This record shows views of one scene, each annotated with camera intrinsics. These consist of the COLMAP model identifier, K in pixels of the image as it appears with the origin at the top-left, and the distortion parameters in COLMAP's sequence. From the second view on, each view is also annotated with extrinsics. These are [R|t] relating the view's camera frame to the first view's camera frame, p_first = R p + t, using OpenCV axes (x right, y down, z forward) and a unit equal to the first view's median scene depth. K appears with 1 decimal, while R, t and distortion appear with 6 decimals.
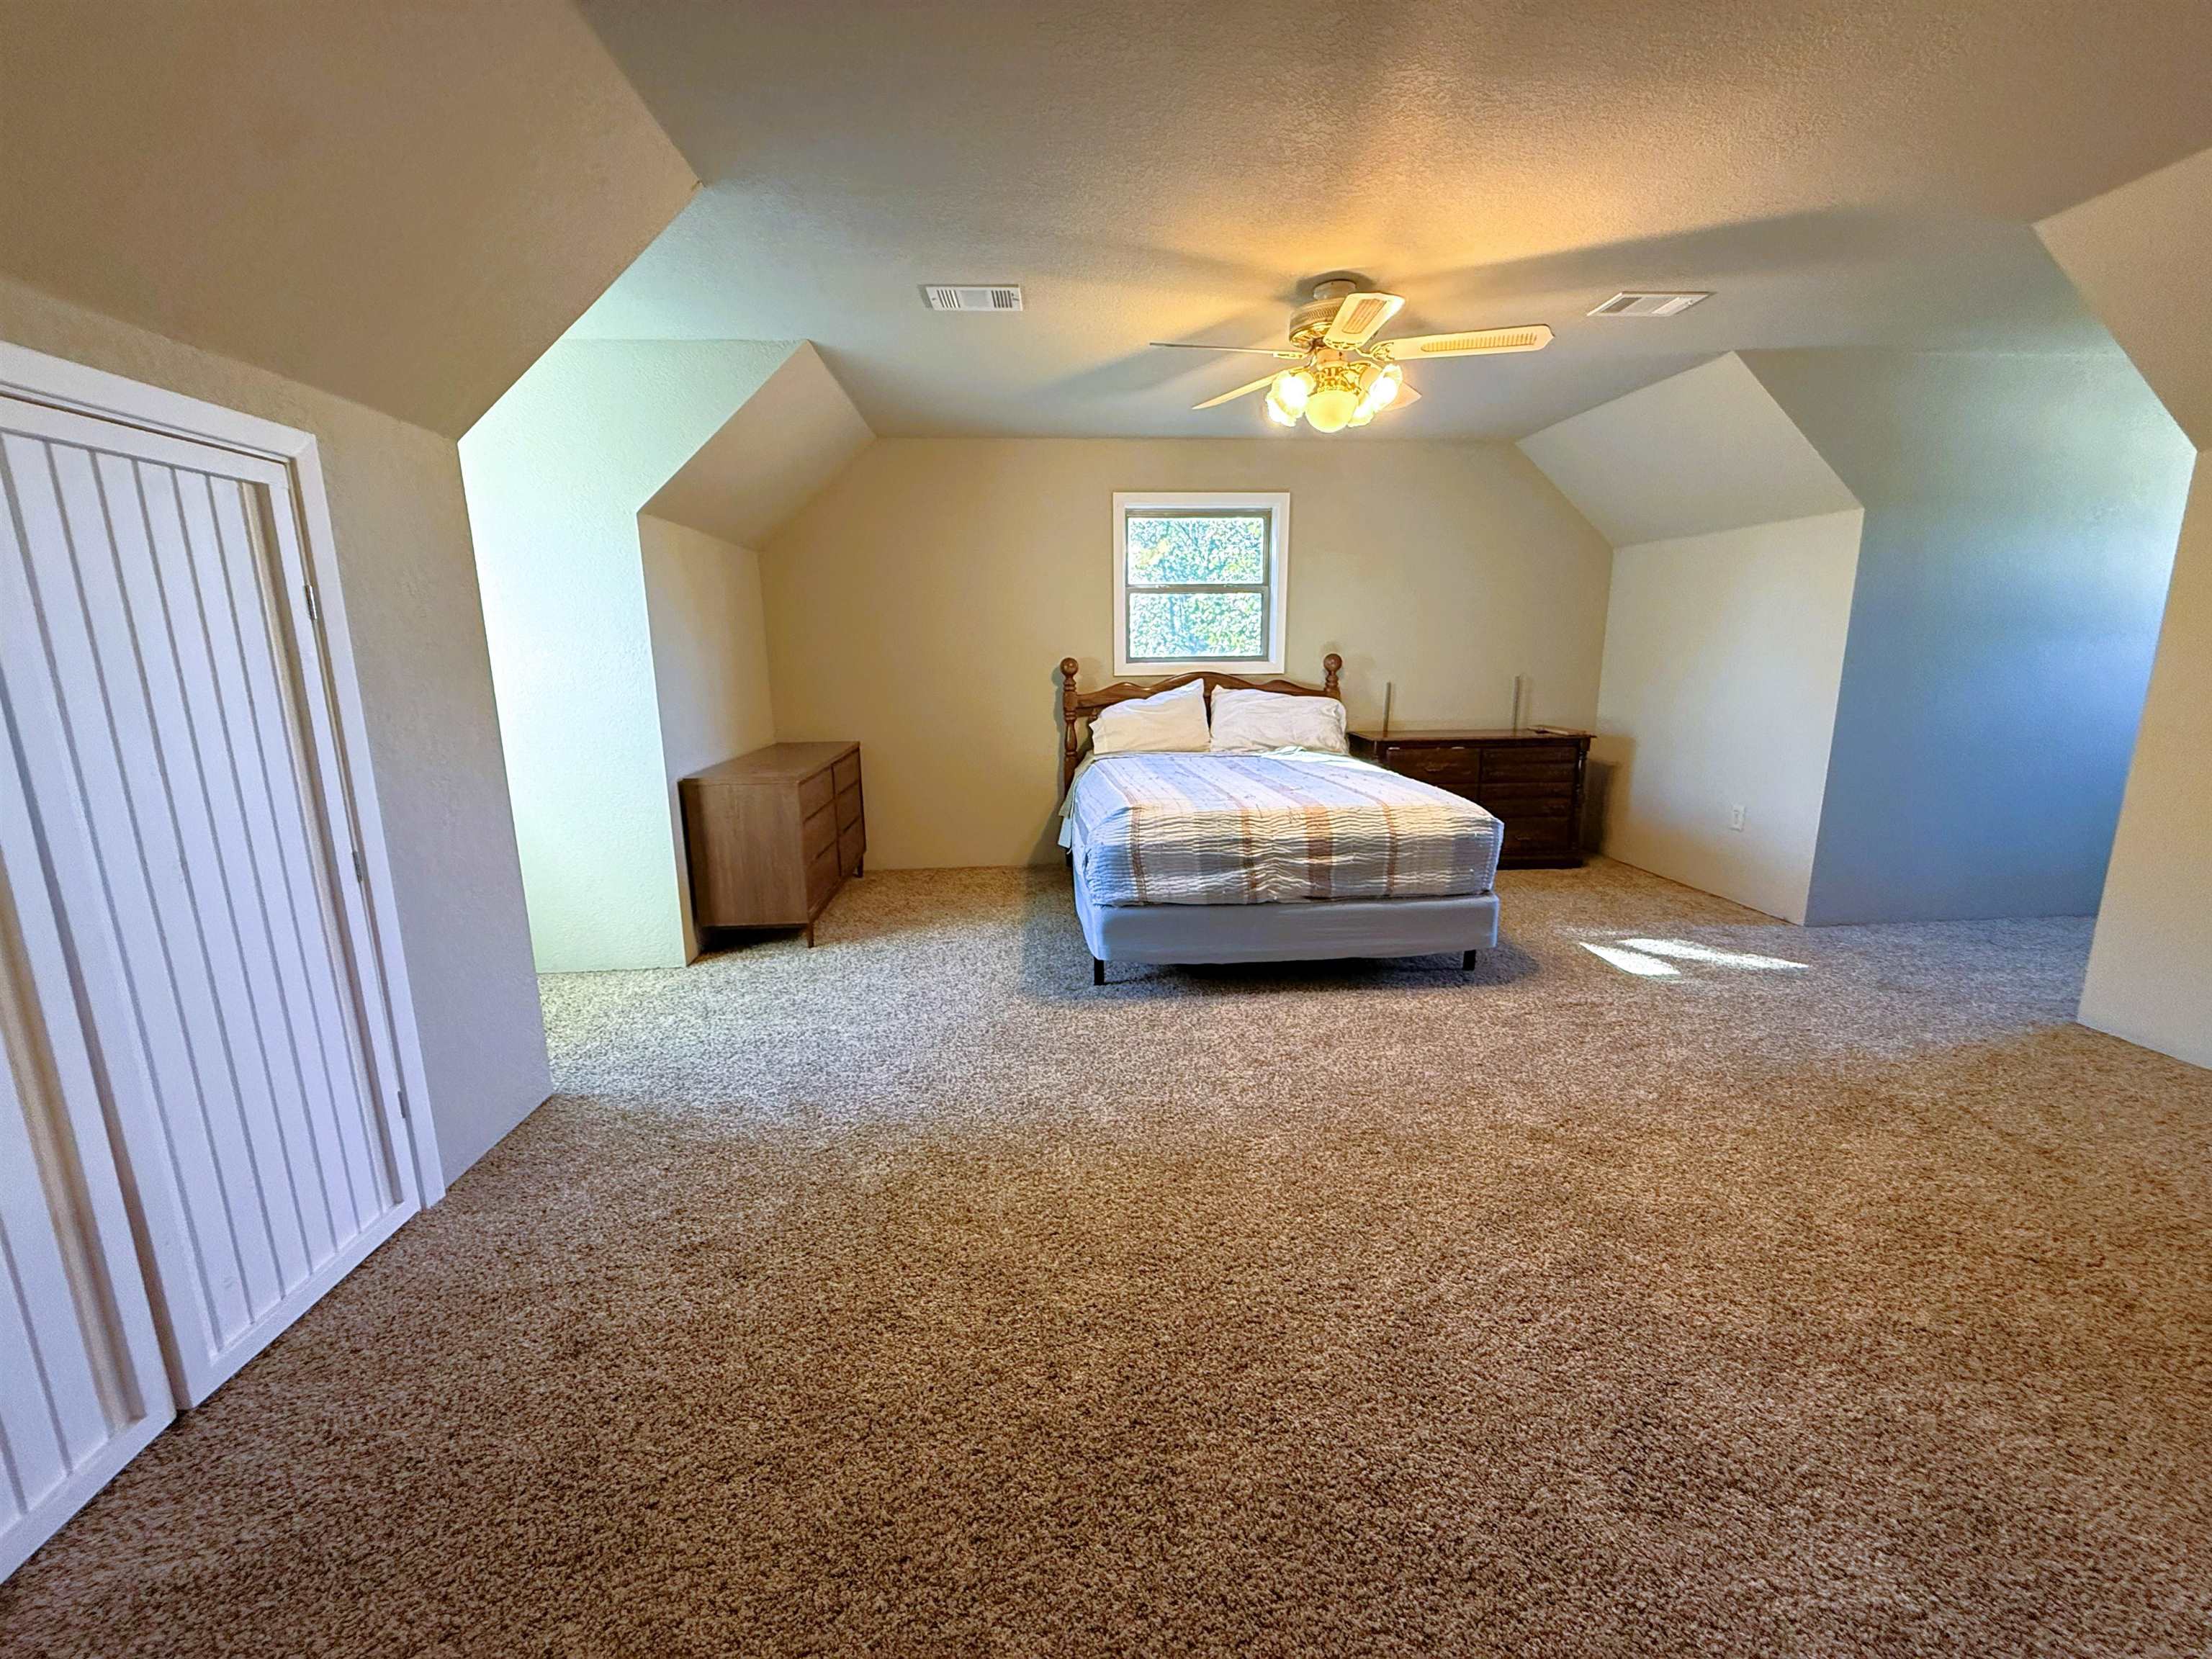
lens RADIAL K [[878.7, 0, 1094.3], [0, 878.7, 825.2], [0, 0, 1]] dist [0.000742, -0.000035]
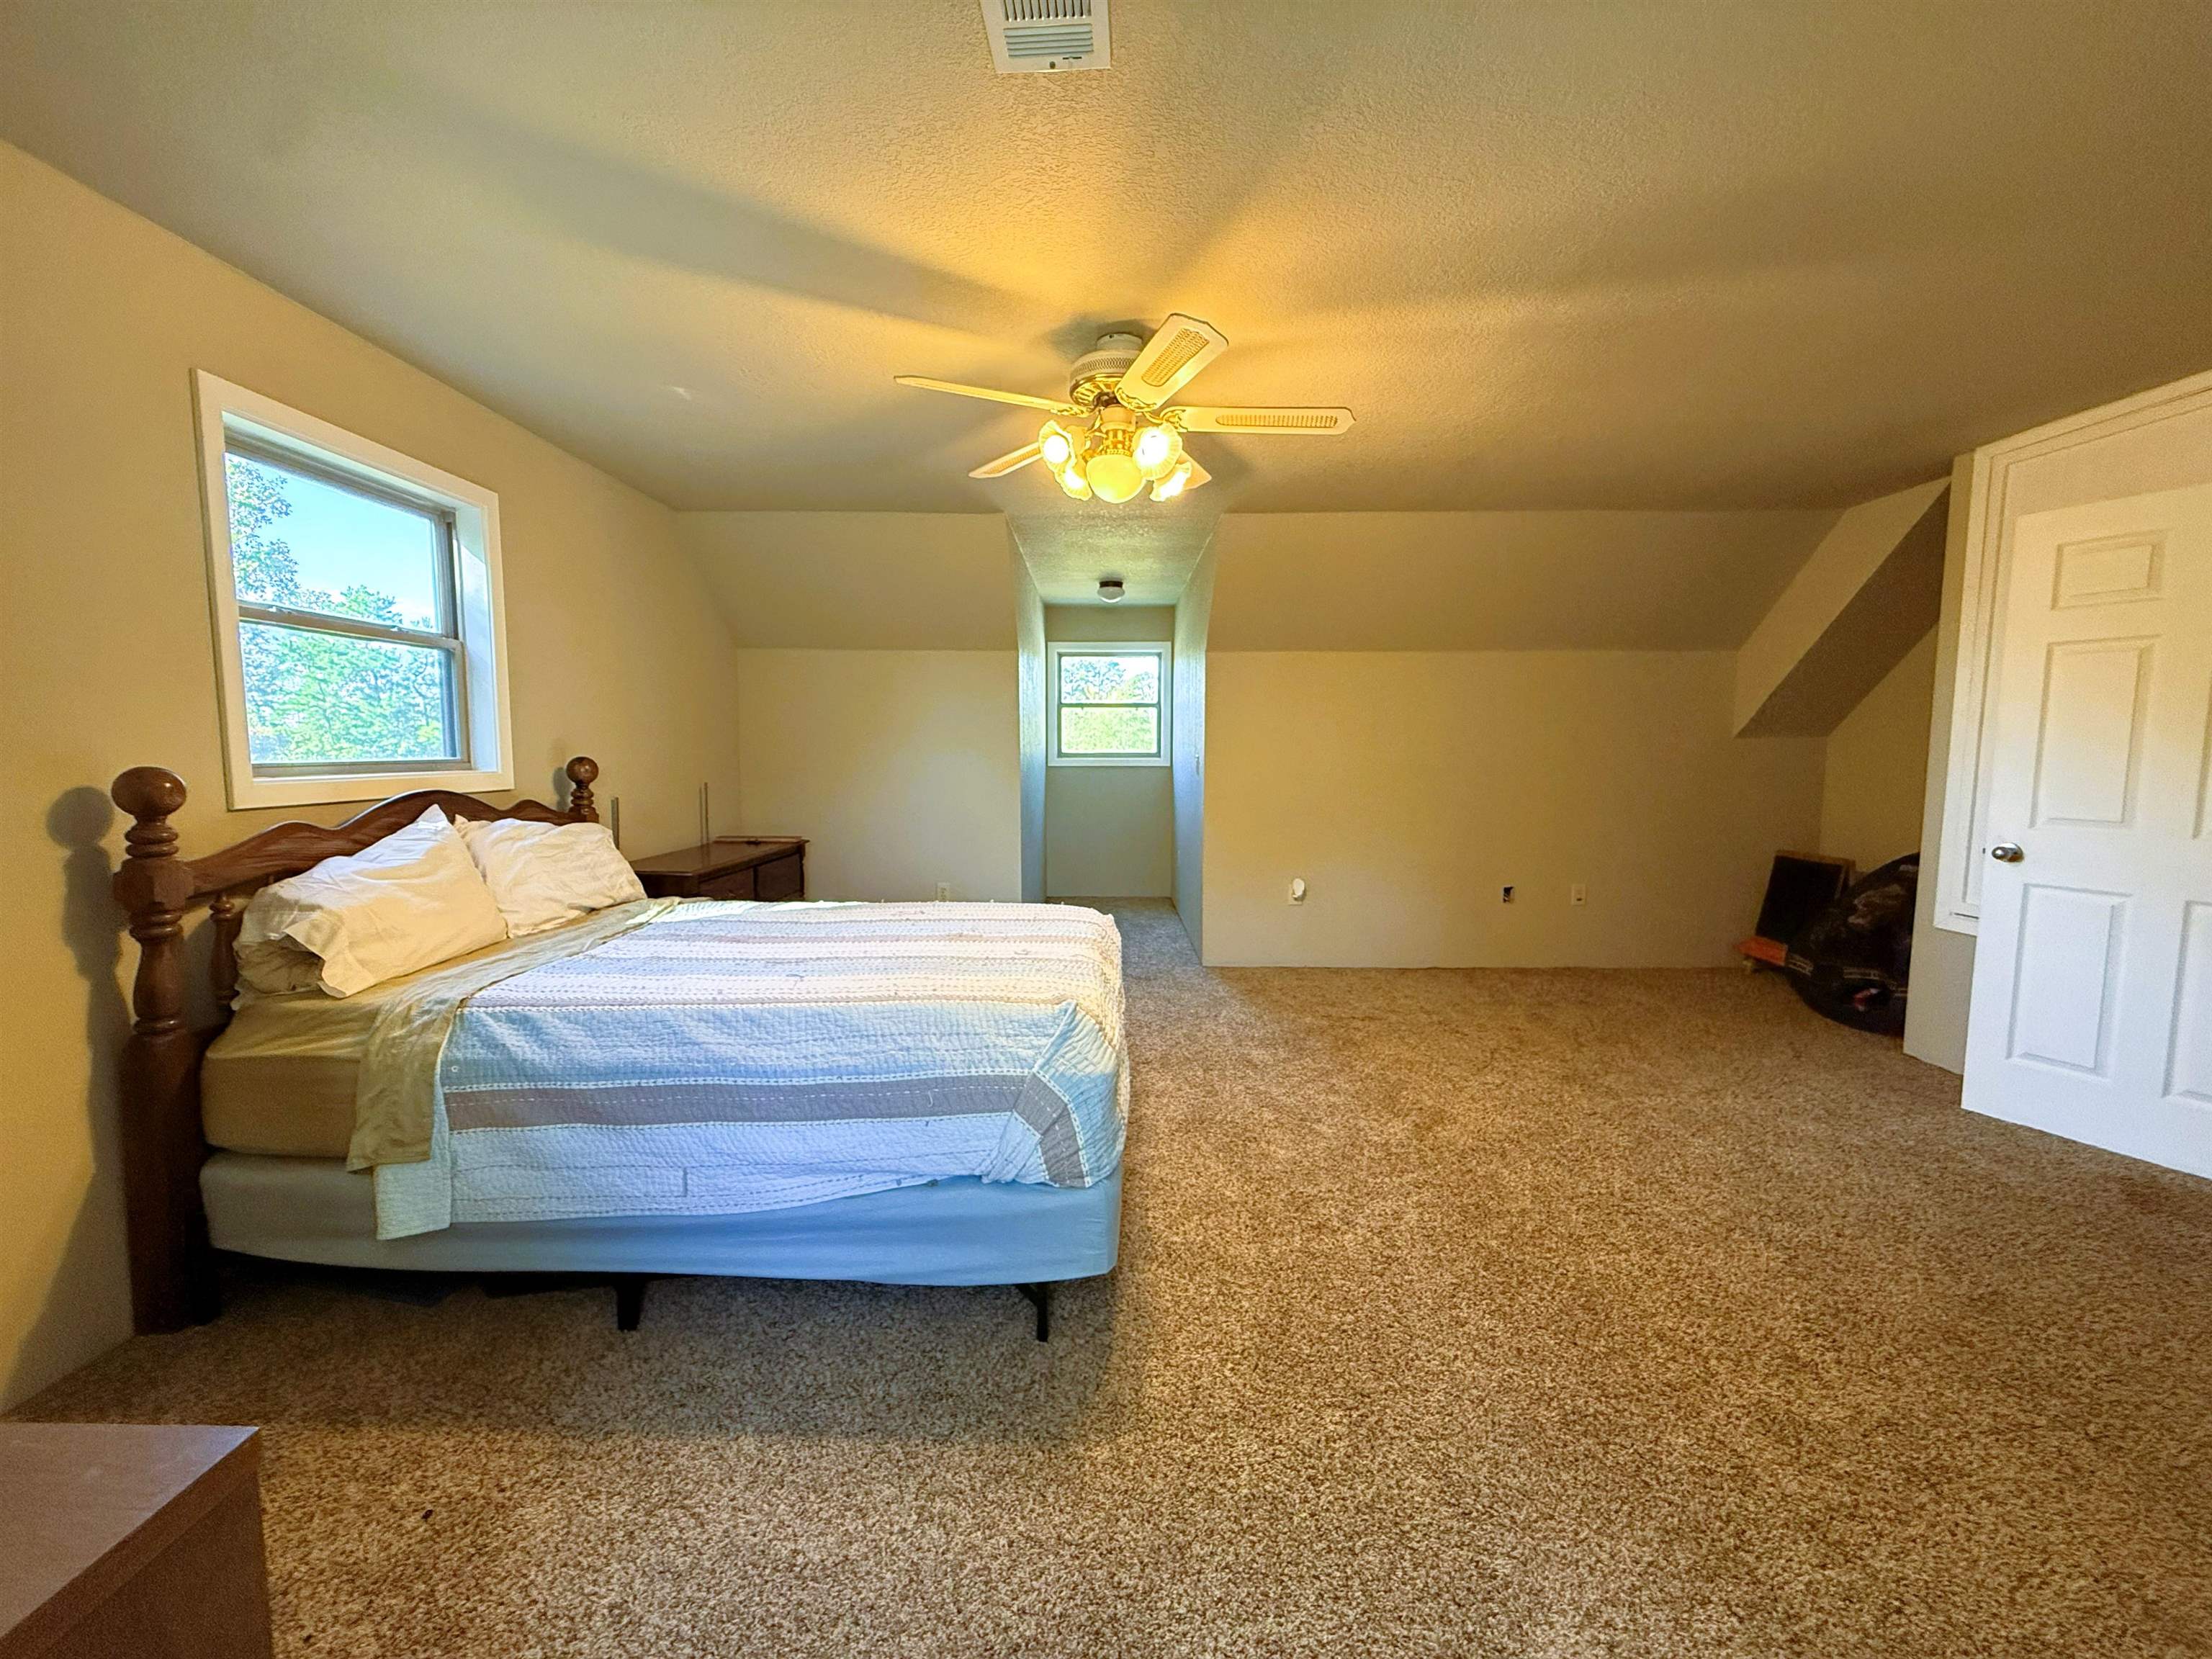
lens RADIAL K [[878.7, 0, 1094.3], [0, 878.7, 825.2], [0, 0, 1]] dist [0.000742, -0.000035]
pose [[0.092670, -0.071784, 0.993106, -0.352900], [0.192987, 0.979779, 0.052813, -0.107995], [-0.976815, 0.186762, 0.104650, 0.575048]]
